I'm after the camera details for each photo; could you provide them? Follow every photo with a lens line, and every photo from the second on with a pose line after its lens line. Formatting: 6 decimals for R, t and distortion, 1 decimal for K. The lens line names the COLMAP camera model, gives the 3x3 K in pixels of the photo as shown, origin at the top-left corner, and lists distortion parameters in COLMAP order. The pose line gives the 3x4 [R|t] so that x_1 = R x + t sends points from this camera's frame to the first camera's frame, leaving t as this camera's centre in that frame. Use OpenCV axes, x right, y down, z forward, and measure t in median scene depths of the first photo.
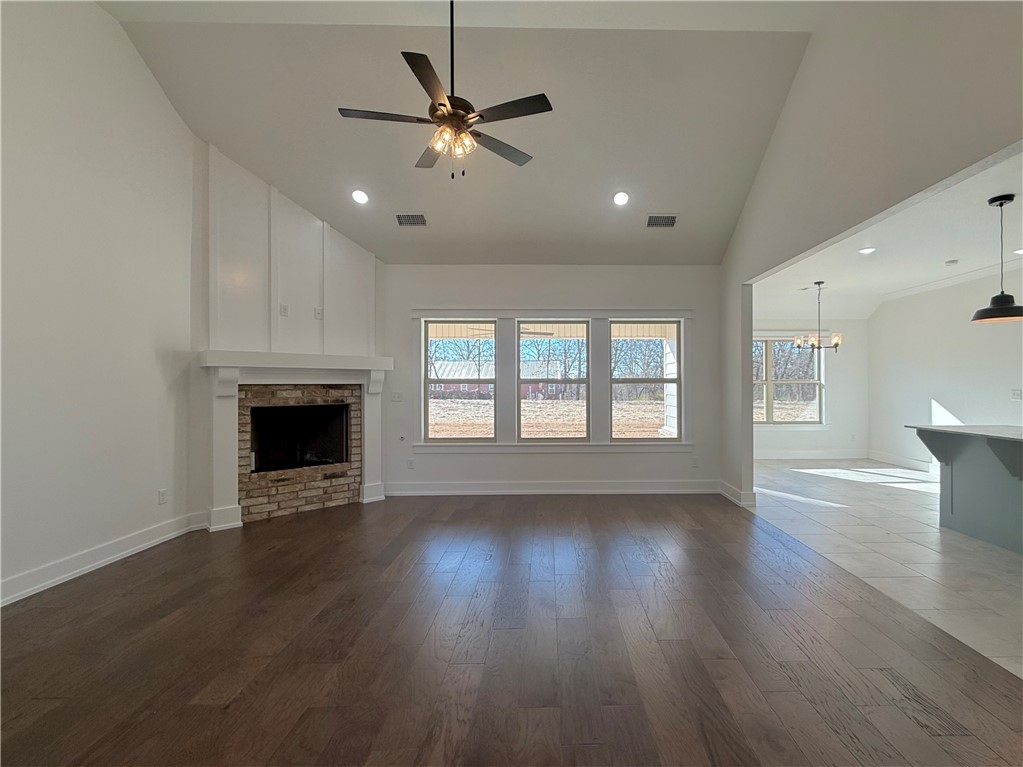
lens RADIAL K [[412.3, 0, 560.6], [0, 412.3, 382.3], [0, 0, 1]] dist [-0.050273, -0.000047]
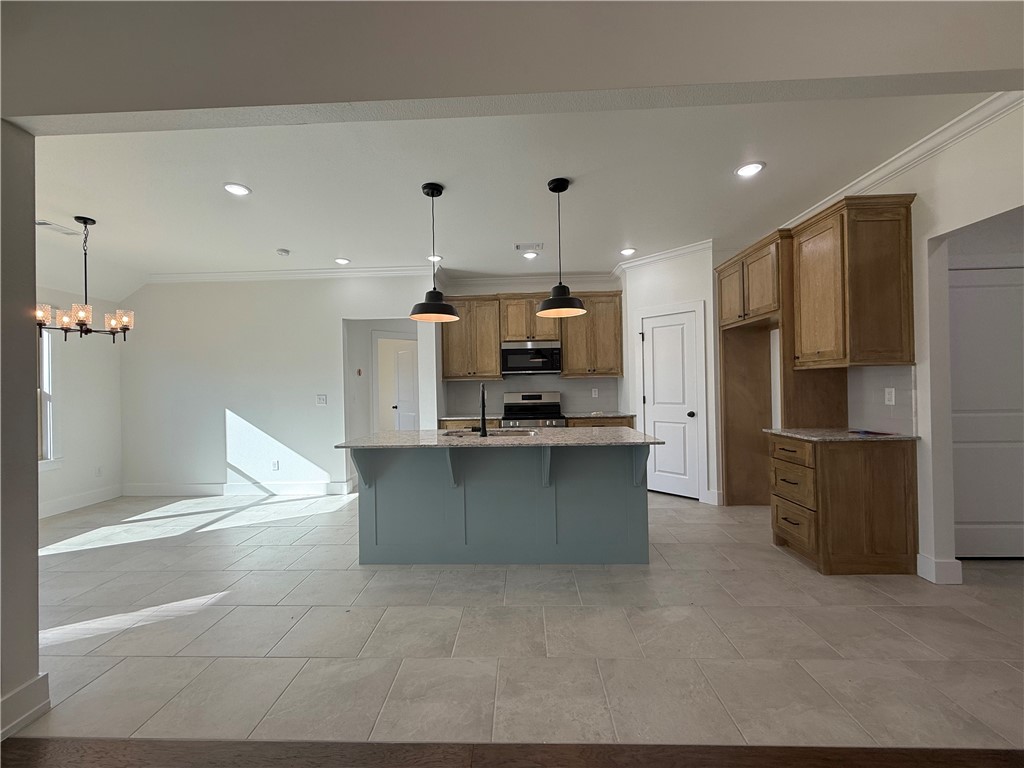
lens RADIAL K [[405.5, 0, 509.7], [0, 405.5, 383.4], [0, 0, 1]] dist [-0.002514, -0.000267]
pose [[0.043166, 0.005804, 0.999051, 0.124583], [0.010738, 0.999923, -0.006273, 0.001745], [-0.999010, 0.010999, 0.043100, 0.550086]]
